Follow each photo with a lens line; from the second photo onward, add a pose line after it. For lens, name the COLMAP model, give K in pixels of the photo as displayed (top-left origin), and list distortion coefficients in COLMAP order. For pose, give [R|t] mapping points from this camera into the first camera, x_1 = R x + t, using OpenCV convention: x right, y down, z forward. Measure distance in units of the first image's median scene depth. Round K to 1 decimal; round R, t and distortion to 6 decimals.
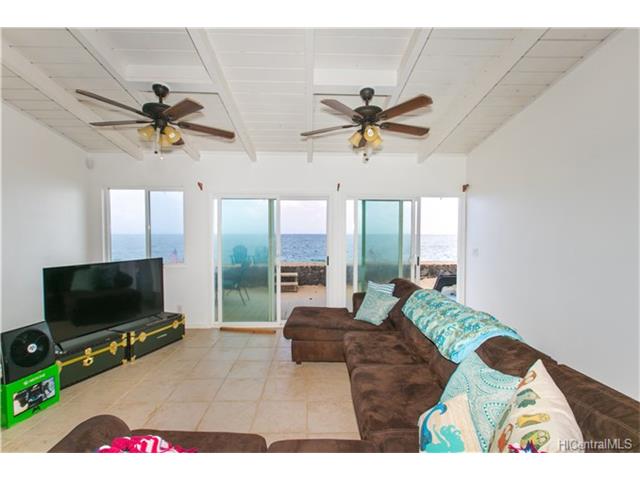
lens RADIAL K [[288.9, 0, 322.7], [0, 288.9, 243.2], [0, 0, 1]] dist [0.001502, -0.000012]
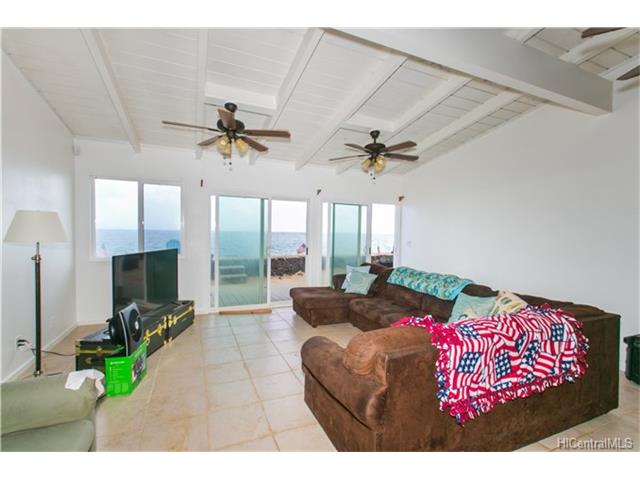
lens RADIAL K [[280.2, 0, 320.0], [0, 280.2, 240.0], [0, 0, 1]] dist [0.002139, 0.000151]
pose [[0.932127, 0.005277, 0.362093, -0.388952], [-0.005286, 0.999986, -0.000967, 0.015748], [-0.362093, -0.001013, 0.932142, -0.142482]]
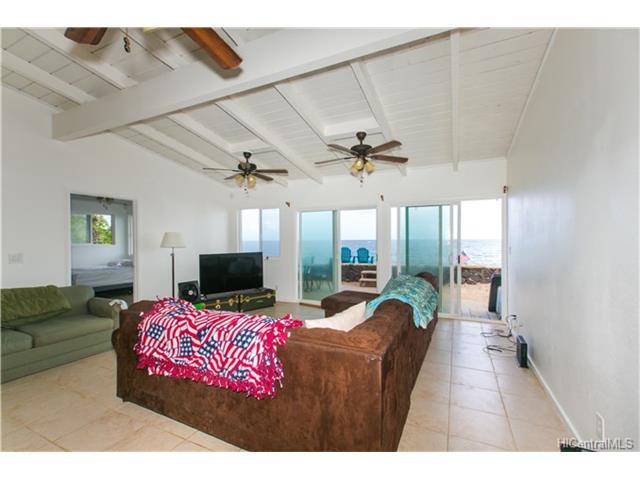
lens RADIAL K [[281.8, 0, 325.3], [0, 281.8, 239.6], [0, 0, 1]] dist [0.000974, 0.000119]
pose [[0.895618, -0.008457, -0.444743, 0.380725], [-0.004812, 0.999577, -0.028699, 0.021928], [0.444797, 0.027844, 0.895198, -0.191655]]
